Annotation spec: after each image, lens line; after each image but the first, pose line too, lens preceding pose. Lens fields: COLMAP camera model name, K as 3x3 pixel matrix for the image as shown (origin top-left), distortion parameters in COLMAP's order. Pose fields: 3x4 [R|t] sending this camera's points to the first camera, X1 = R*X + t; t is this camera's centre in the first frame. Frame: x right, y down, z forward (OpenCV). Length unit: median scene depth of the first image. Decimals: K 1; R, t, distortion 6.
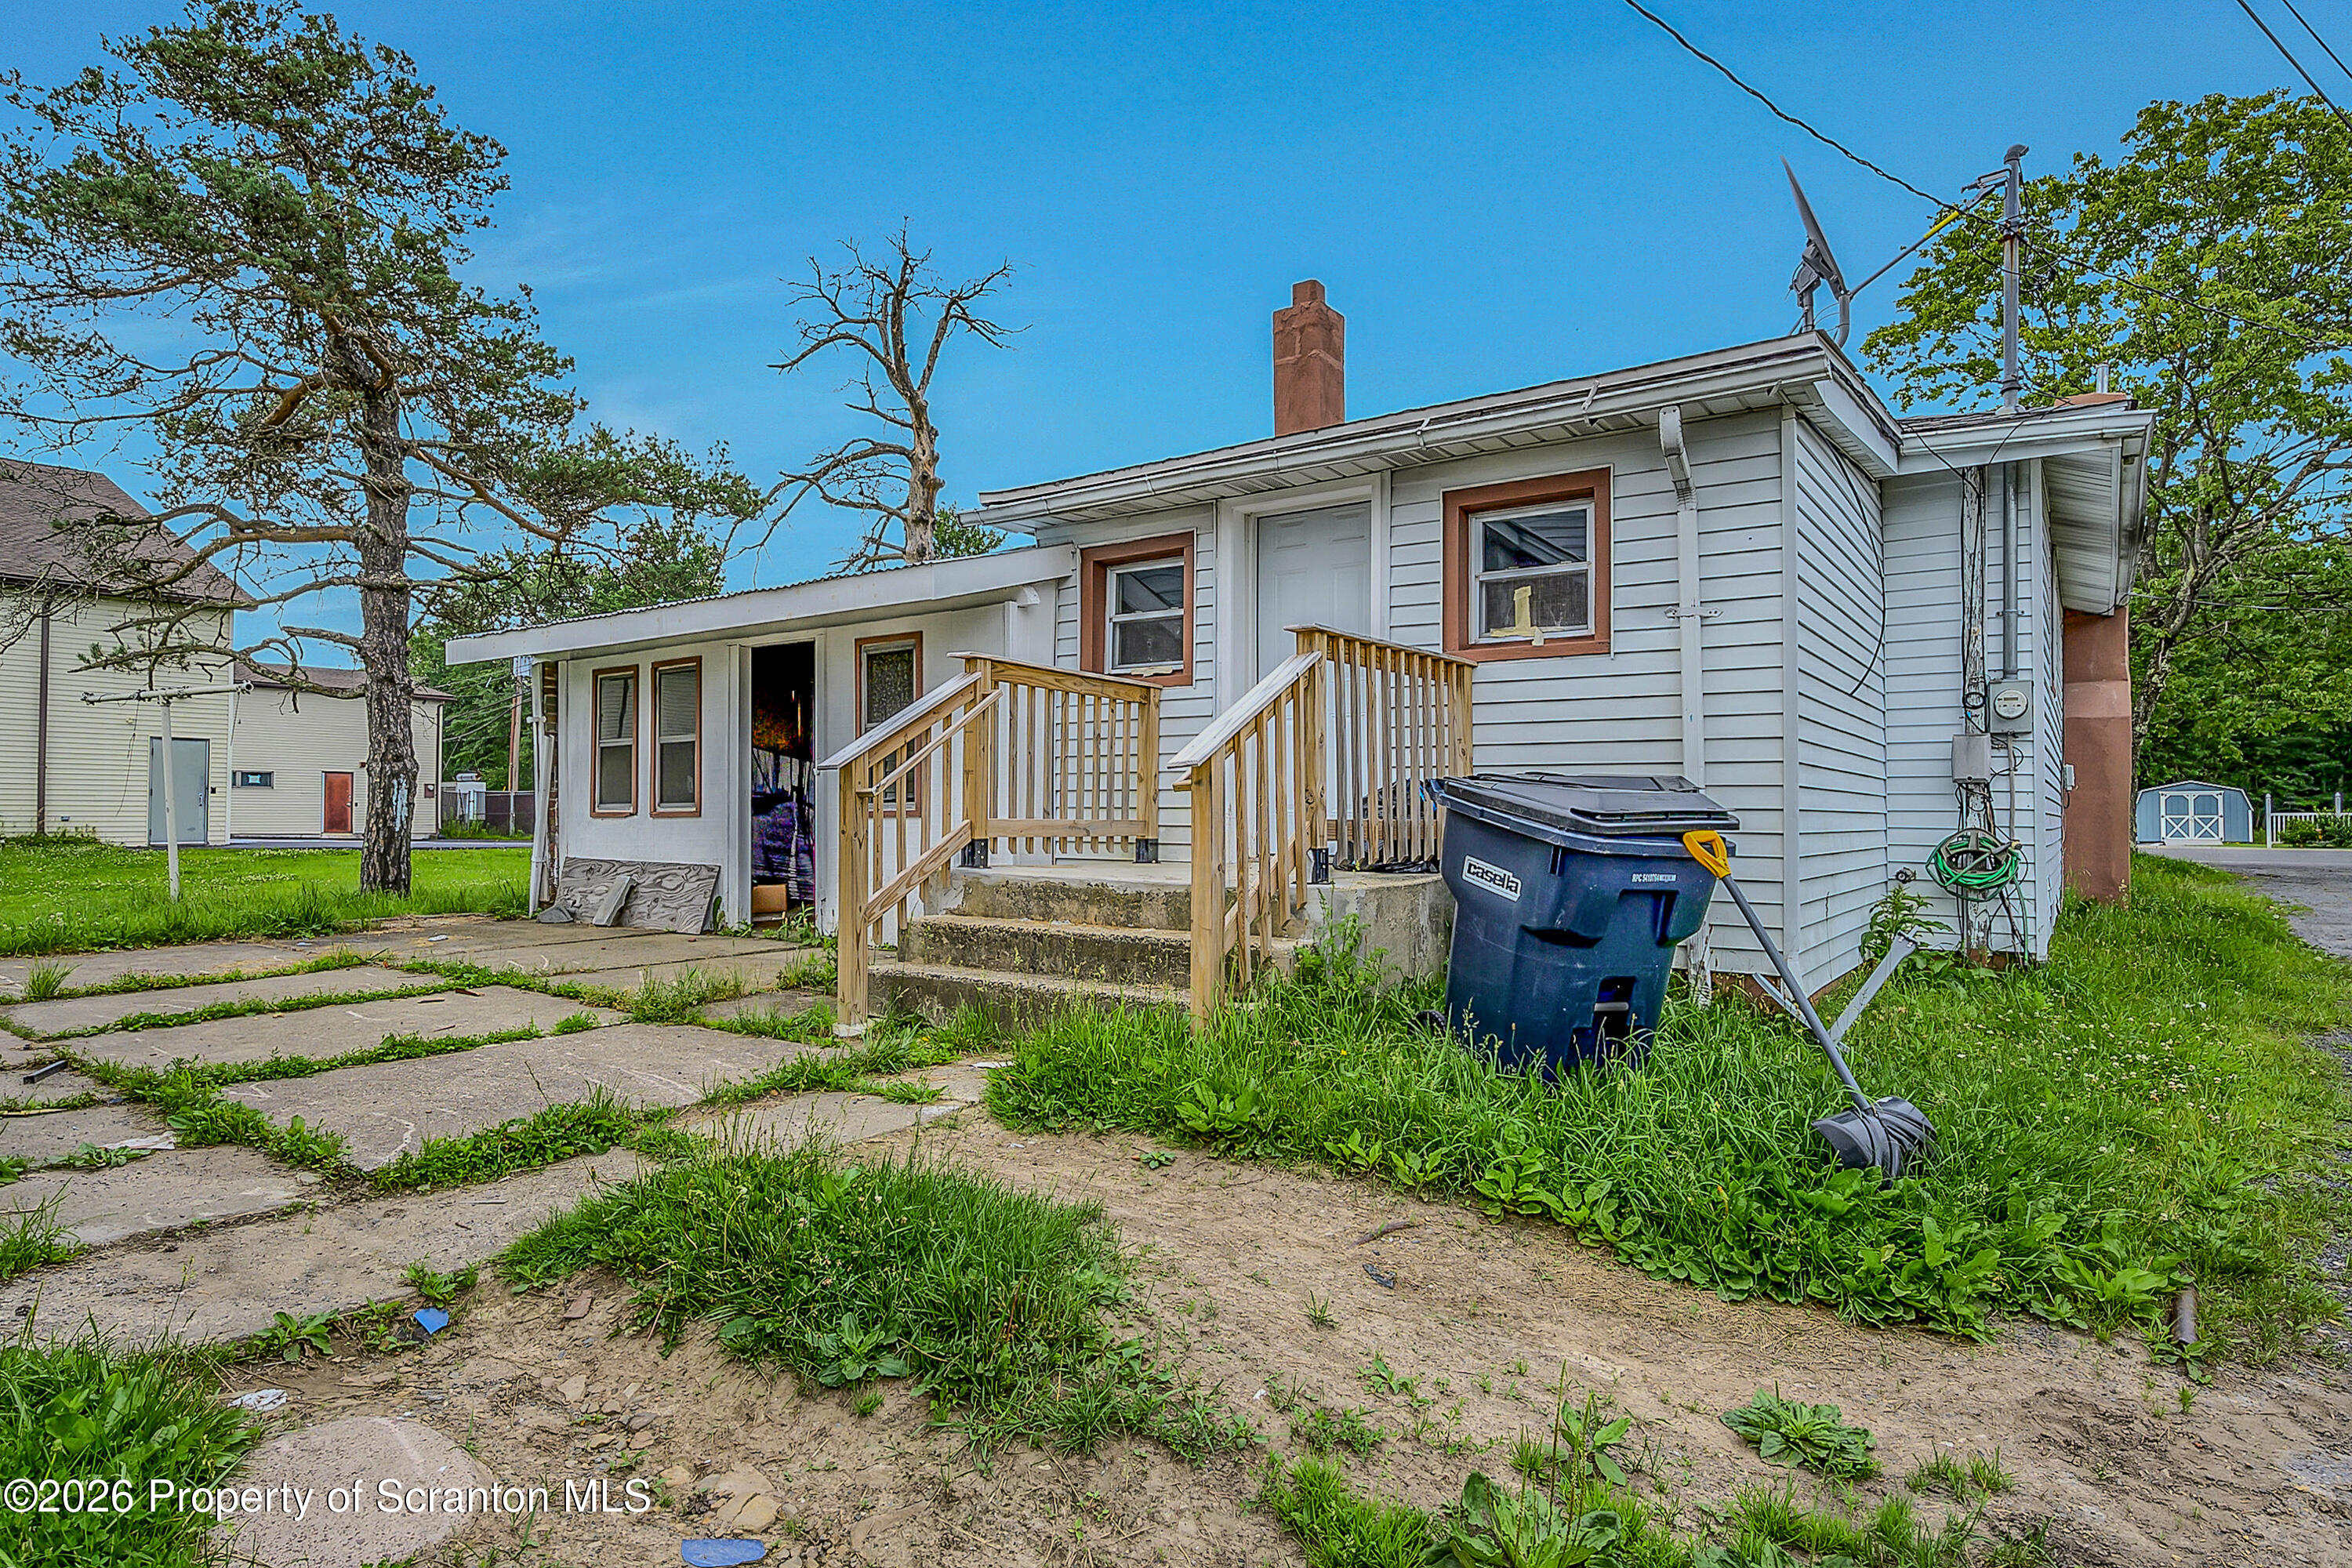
lens RADIAL K [[1313.1, 0, 1176.0], [0, 1313.1, 784.0], [0, 0, 1]] dist [0.000176, 0.000658]
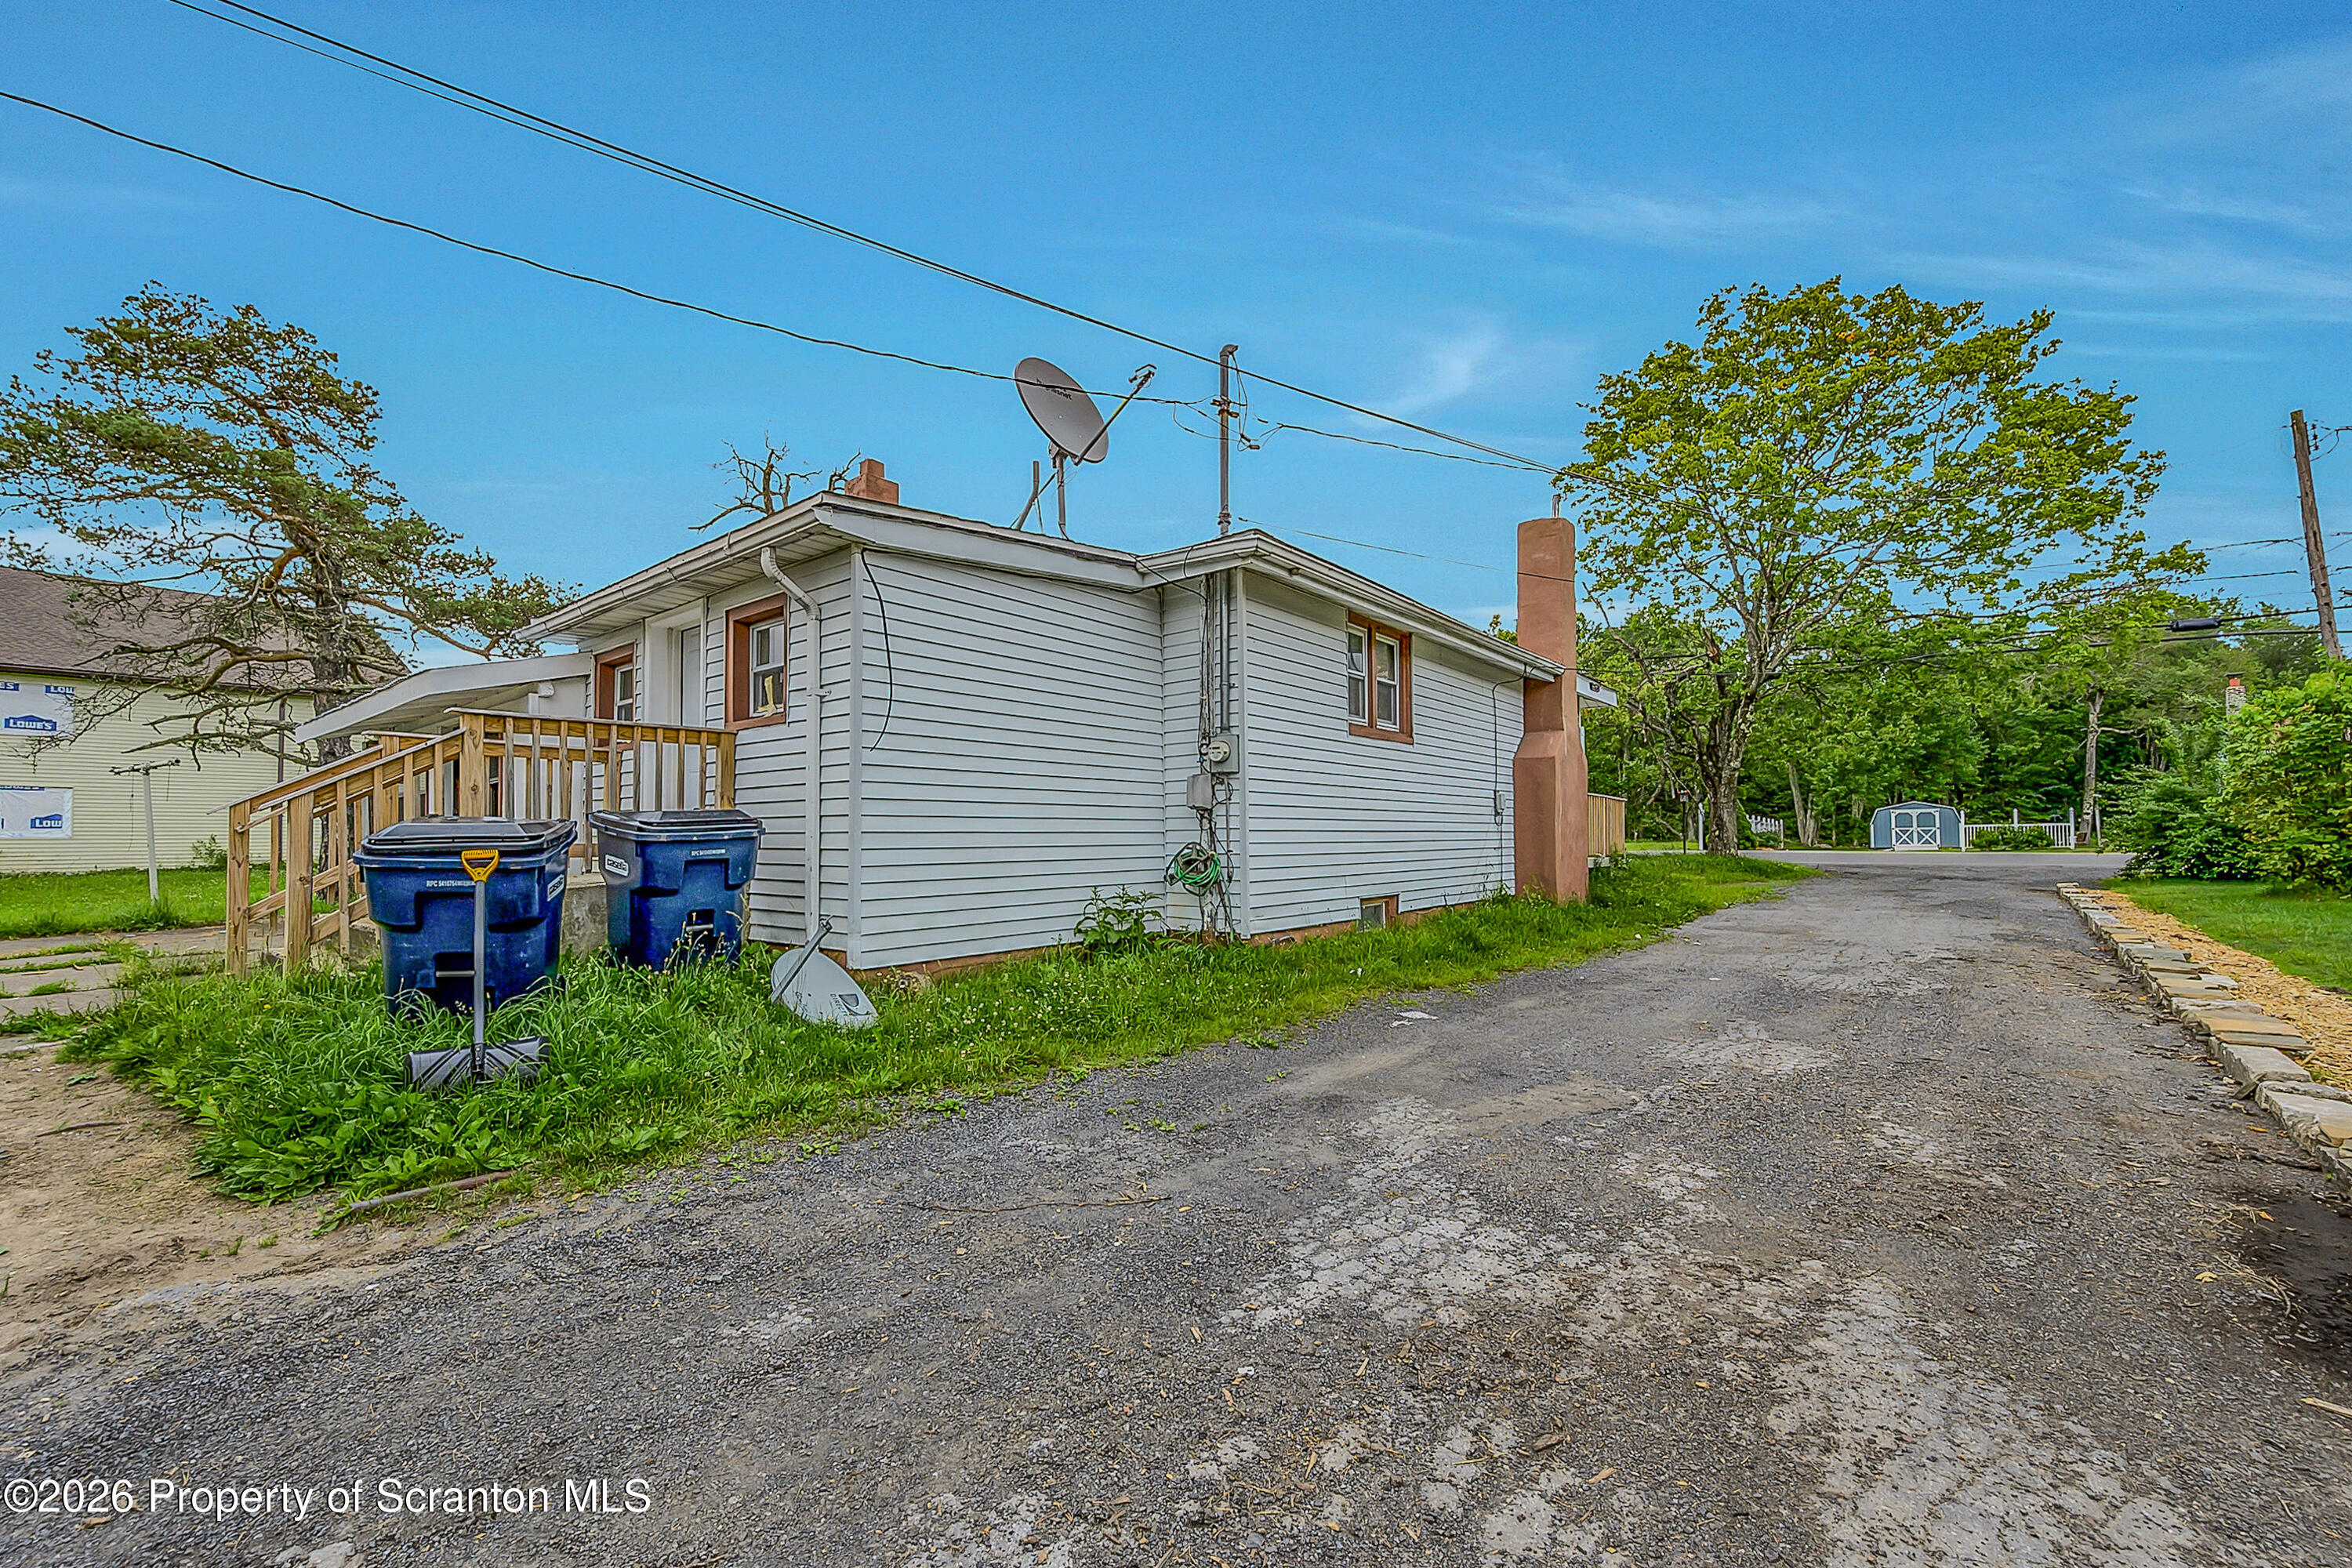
lens RADIAL K [[937.0, 0, 1172.2], [0, 937.0, 827.2], [0, 0, 1]] dist [0.001058, 0.000184]
pose [[0.996761, -0.011645, -0.079575, 0.551125], [0.012817, 0.999817, 0.014231, 0.002794], [0.079395, -0.015205, 0.996727, 0.018739]]
